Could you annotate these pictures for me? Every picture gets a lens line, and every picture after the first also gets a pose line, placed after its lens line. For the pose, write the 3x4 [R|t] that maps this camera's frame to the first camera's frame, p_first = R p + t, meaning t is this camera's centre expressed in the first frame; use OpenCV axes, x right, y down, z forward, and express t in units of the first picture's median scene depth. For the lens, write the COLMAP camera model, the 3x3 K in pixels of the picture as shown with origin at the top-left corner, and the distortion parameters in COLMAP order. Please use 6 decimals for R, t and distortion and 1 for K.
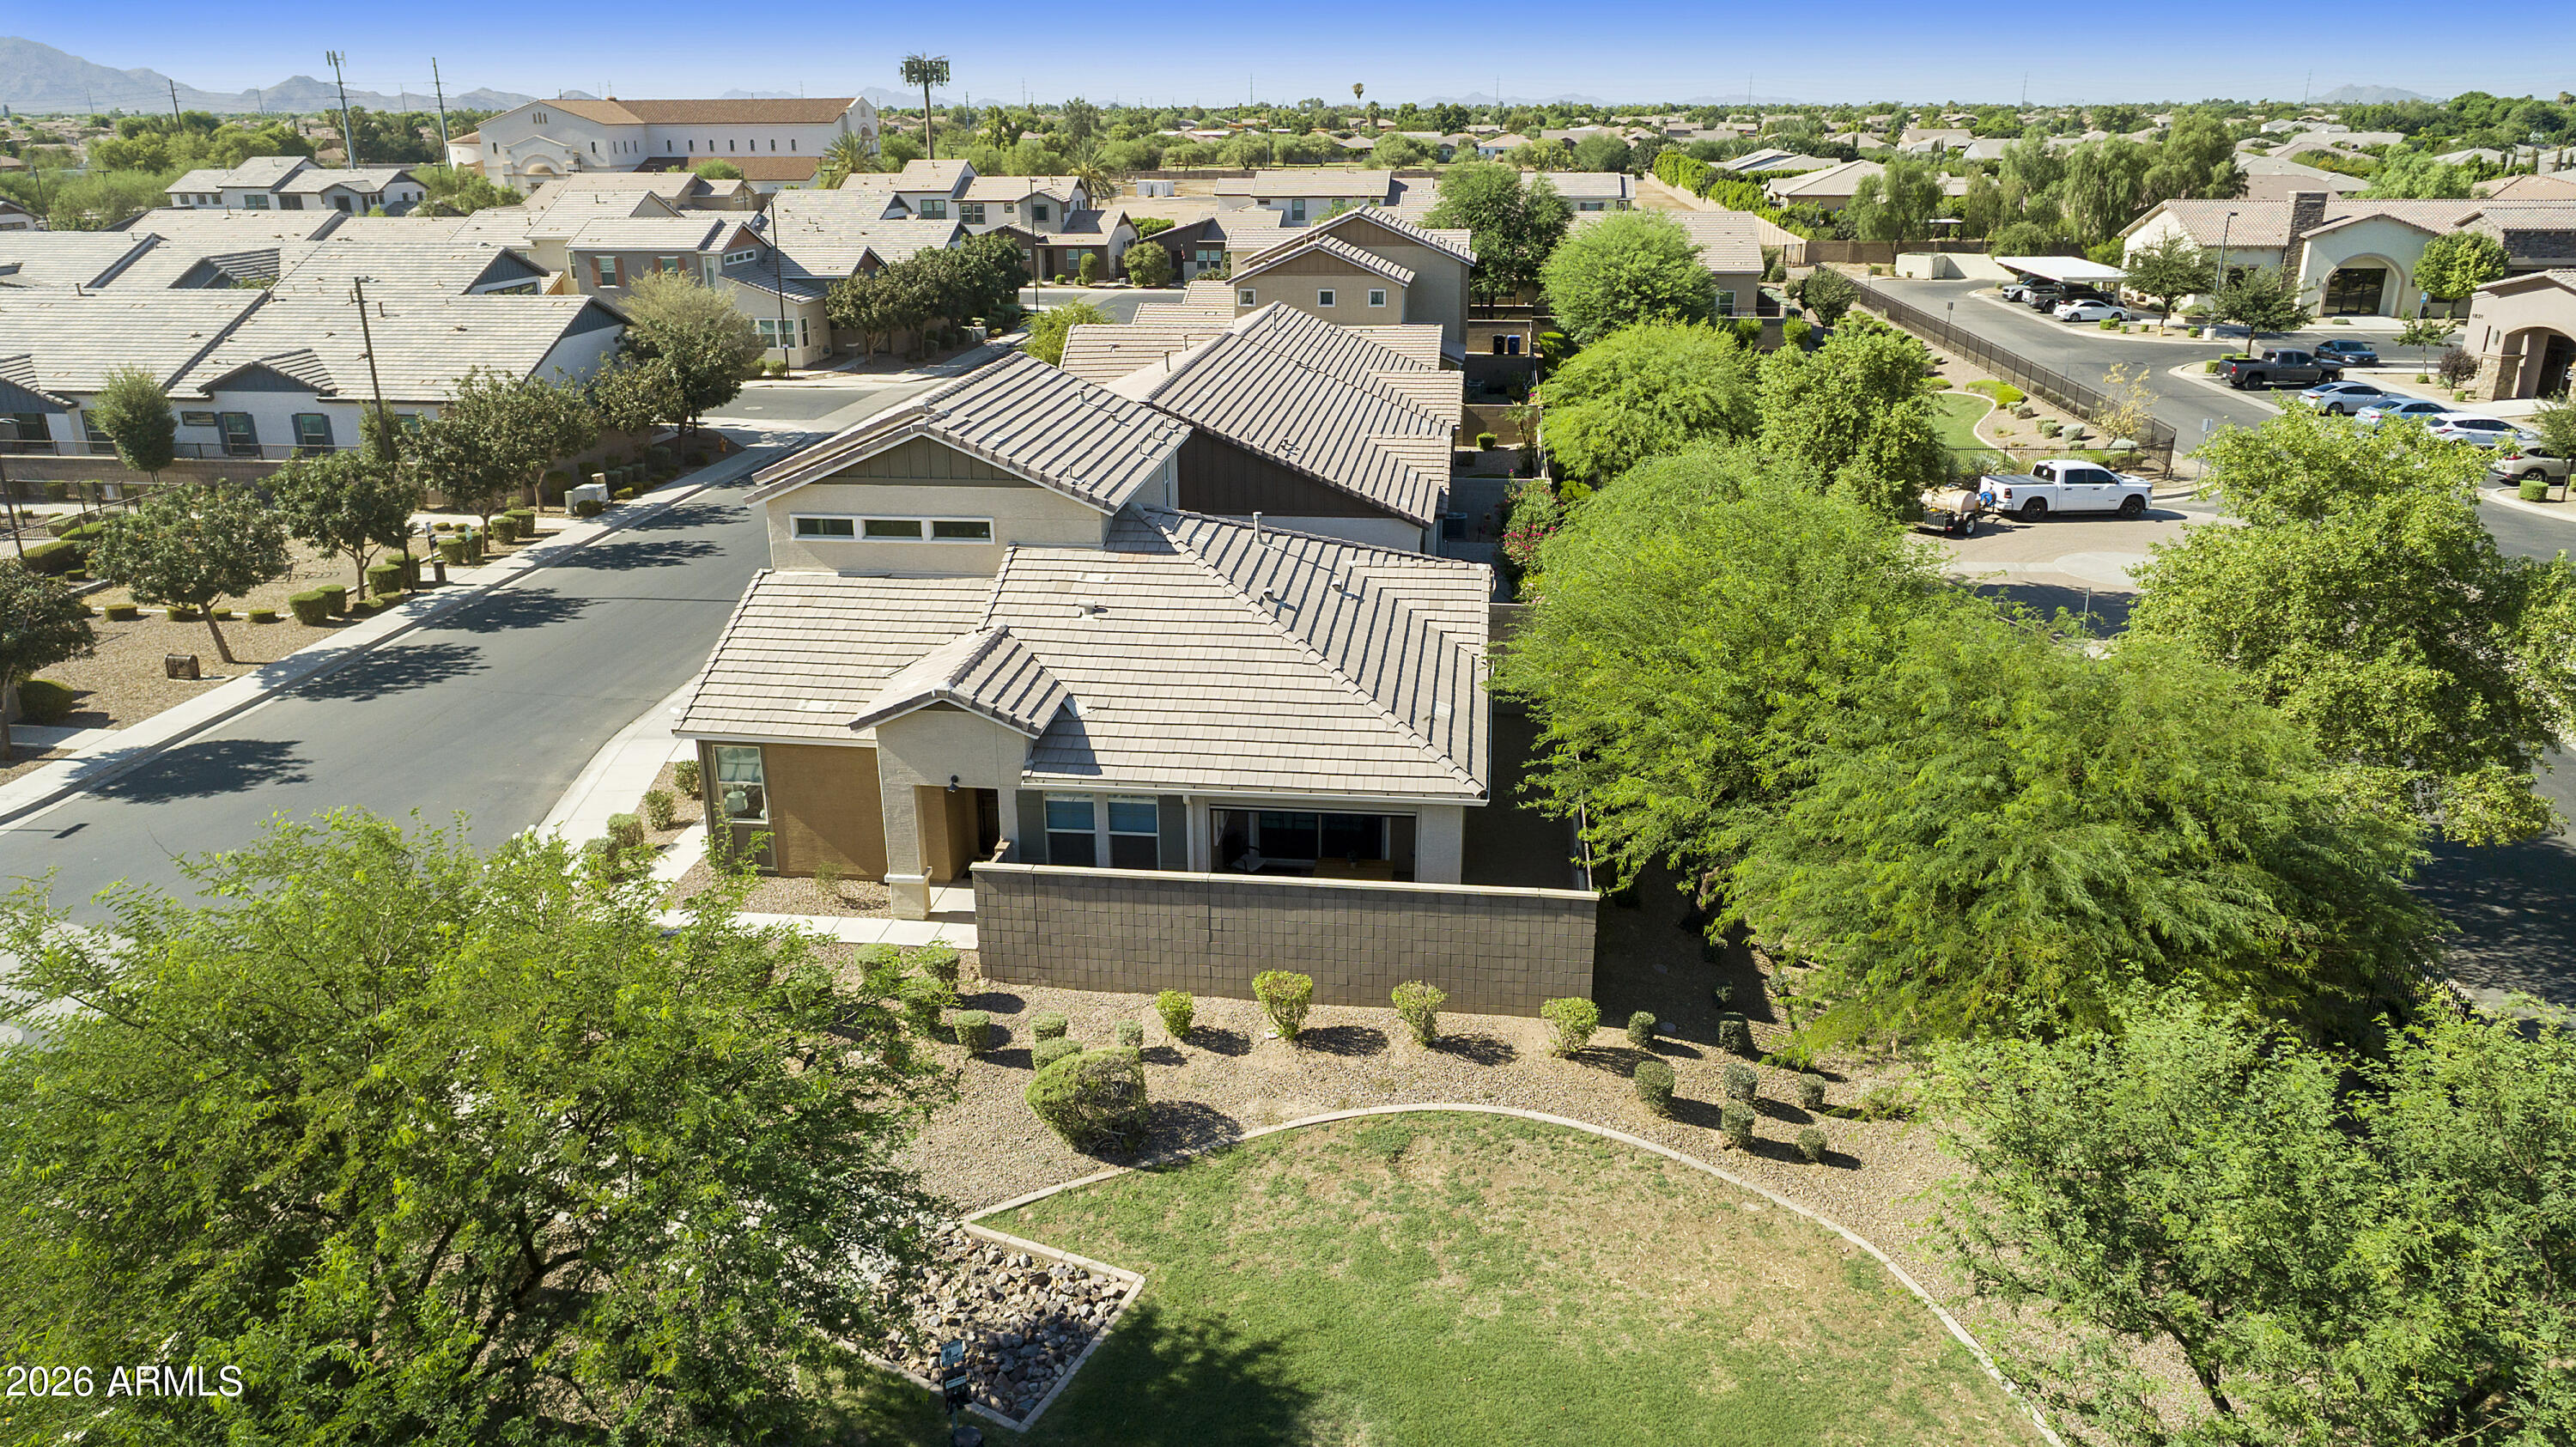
lens RADIAL K [[1745.3, 0, 1284.0], [0, 1745.3, 730.1], [0, 0, 1]] dist [-0.014501, 0.015395]
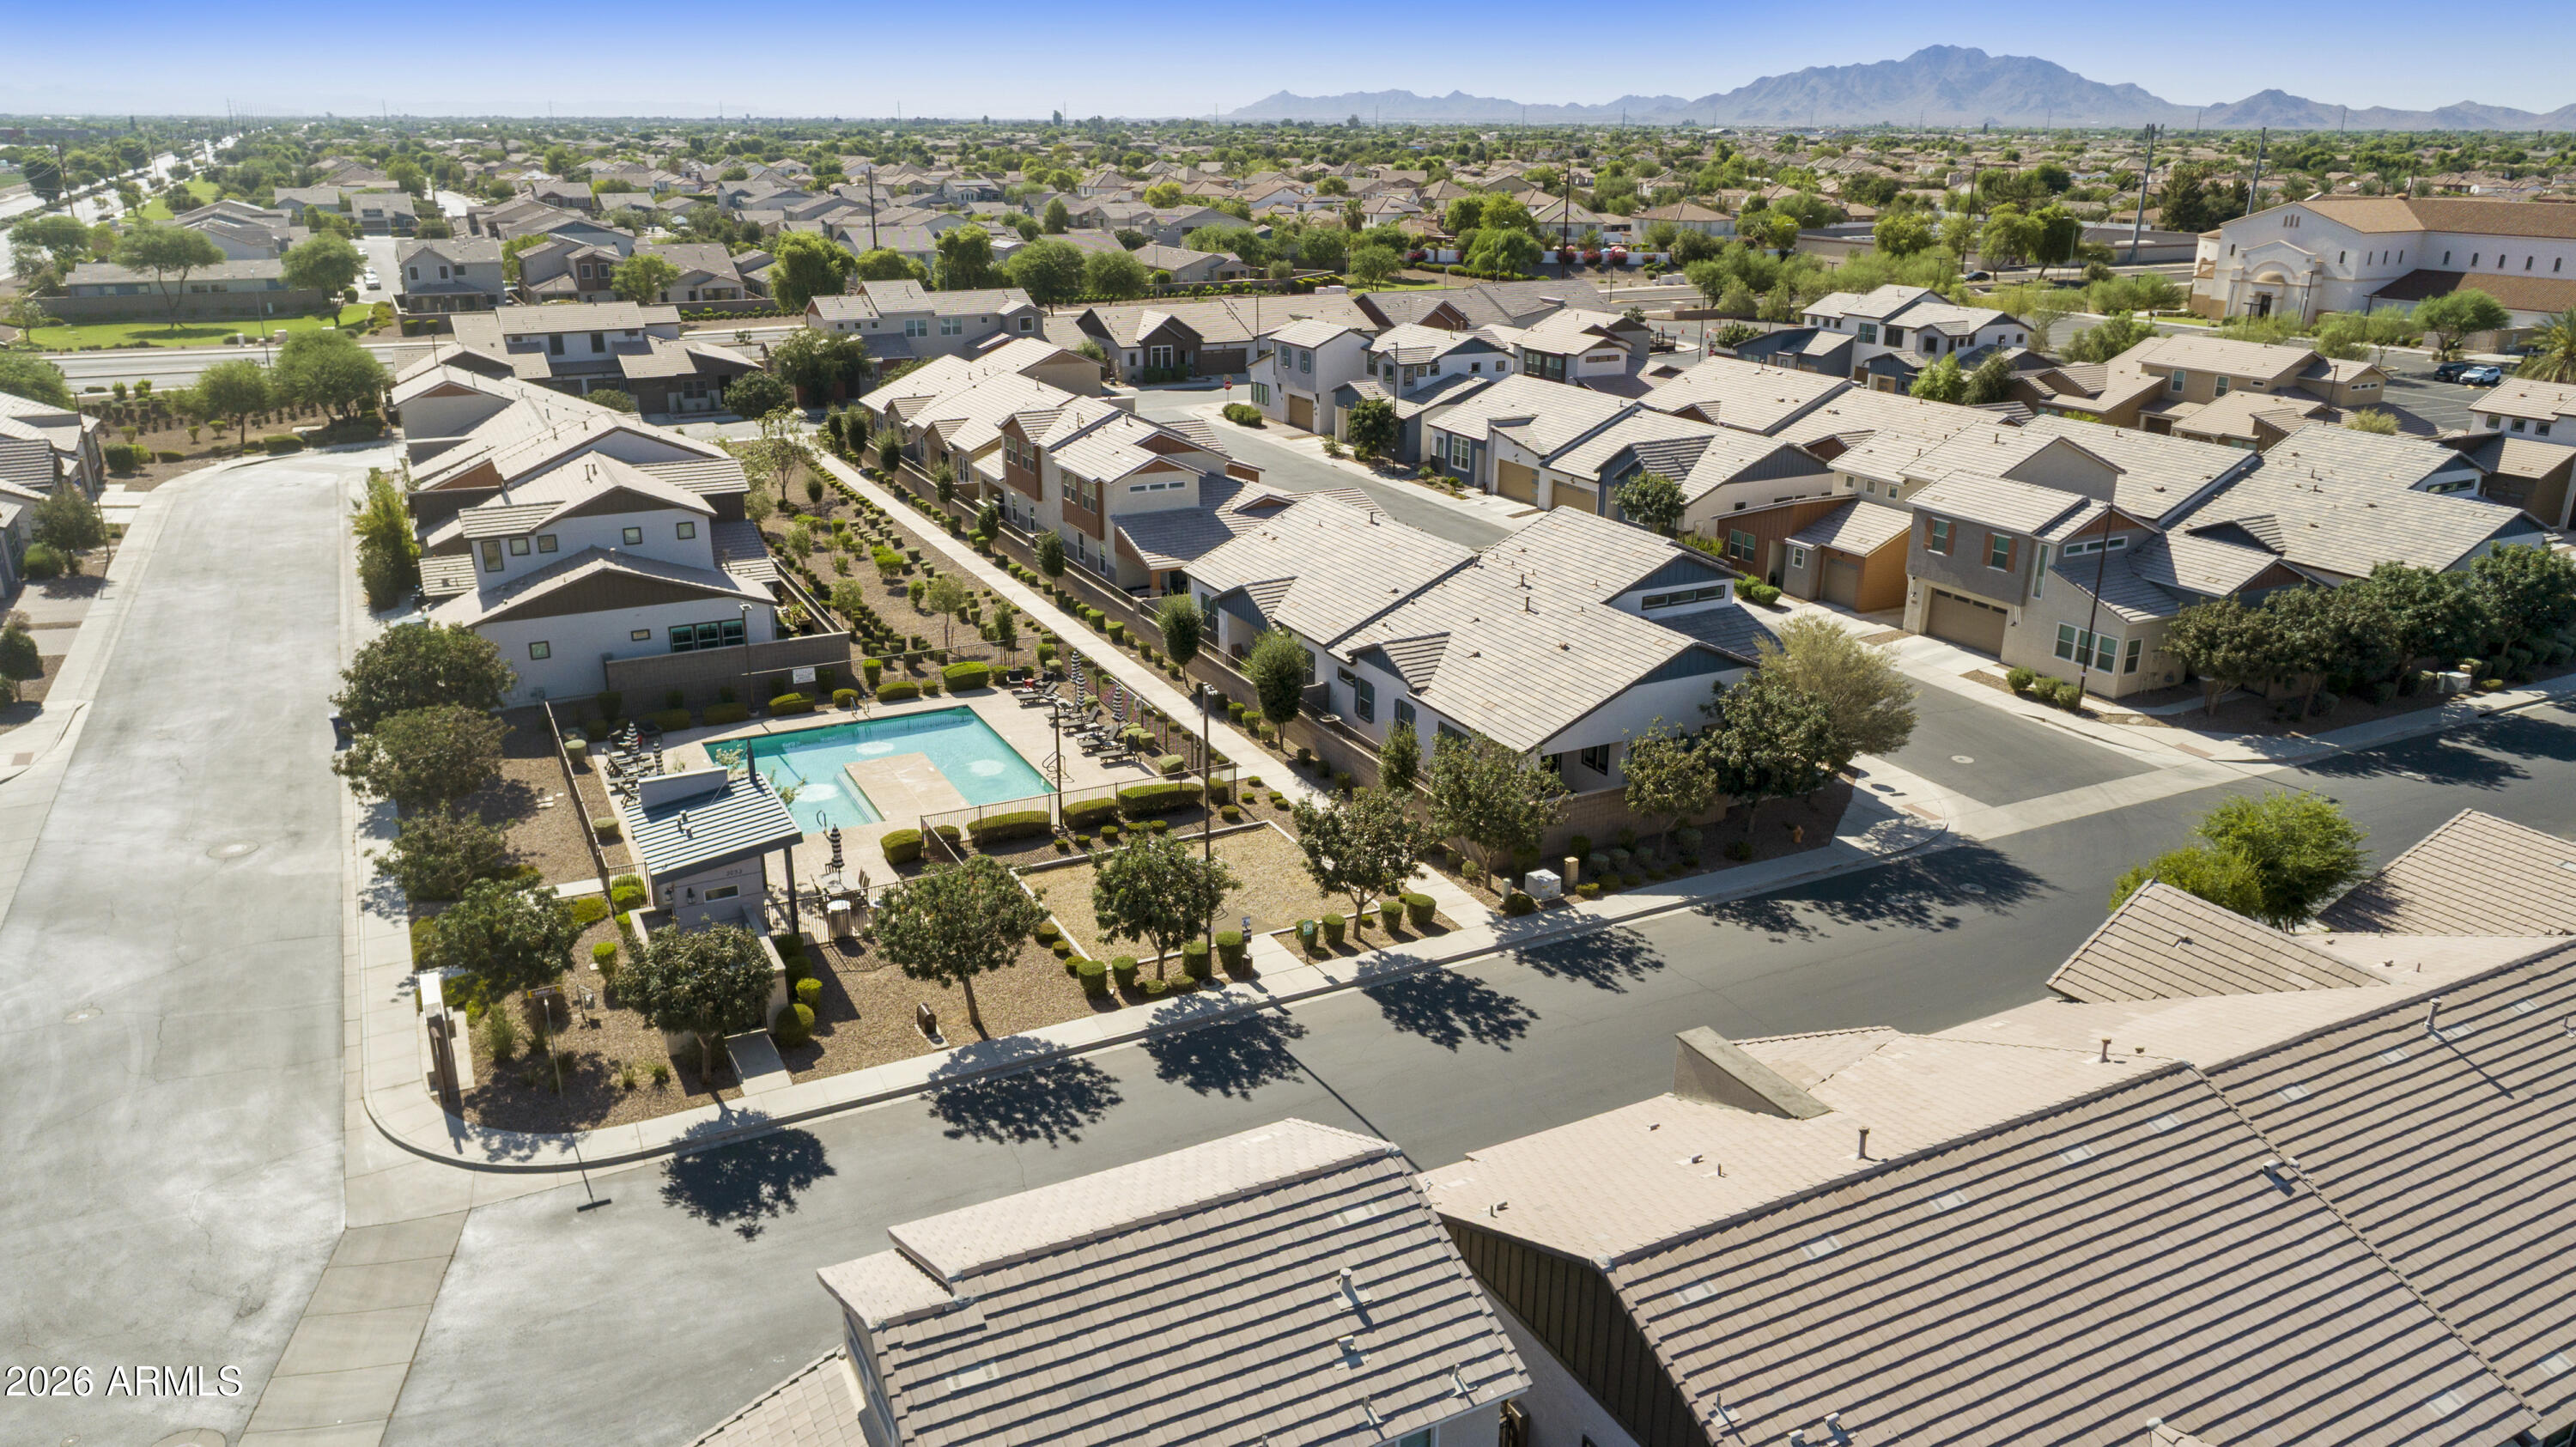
lens RADIAL K [[1745.3, 0, 1285.3], [0, 1745.3, 721.4], [0, 0, 1]] dist [-0.014501, 0.015395]
pose [[0.557311, 0.276775, -0.782815, 0.295548], [-0.284438, 0.949400, 0.133173, -0.418941], [0.780064, 0.148443, 0.607836, 0.476538]]
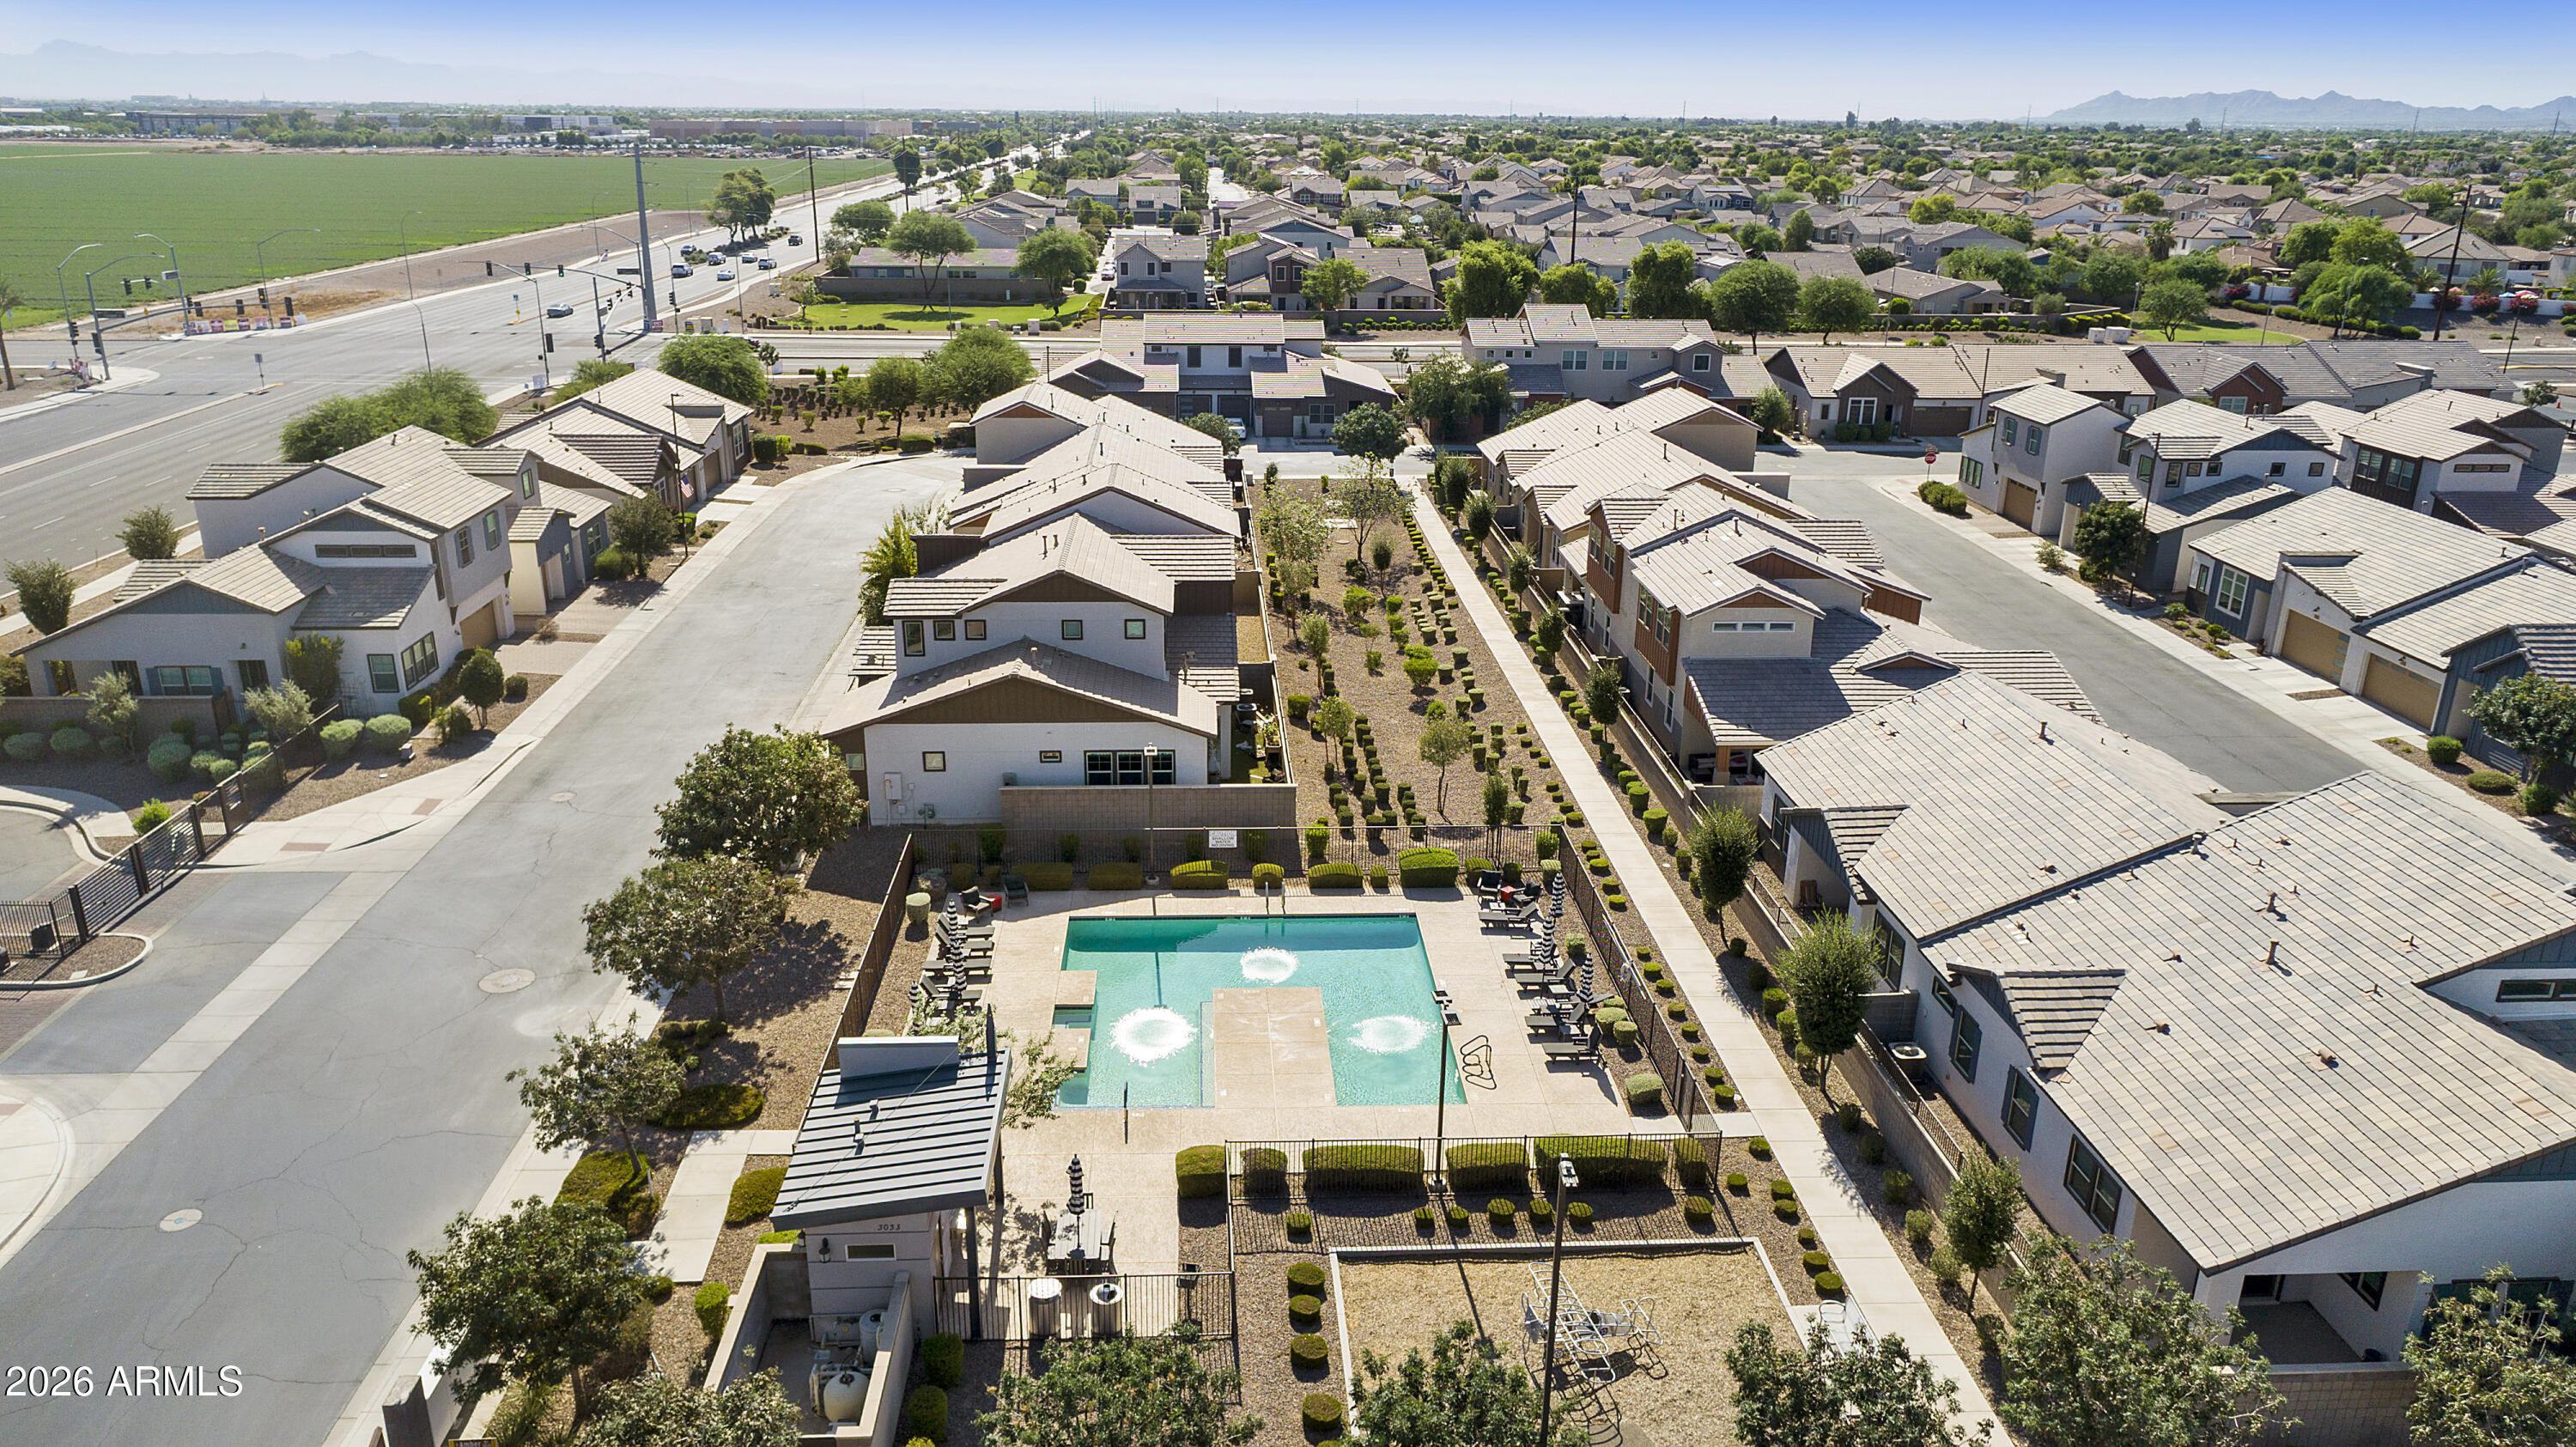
lens RADIAL K [[1745.3, 0, 1291.7], [0, 1745.3, 729.1], [0, 0, 1]] dist [-0.014501, 0.015395]
pose [[0.170792, 0.333518, -0.927144, -0.088521], [-0.340681, 0.902922, 0.262047, -0.541704], [0.924536, 0.271105, 0.267835, 0.800813]]
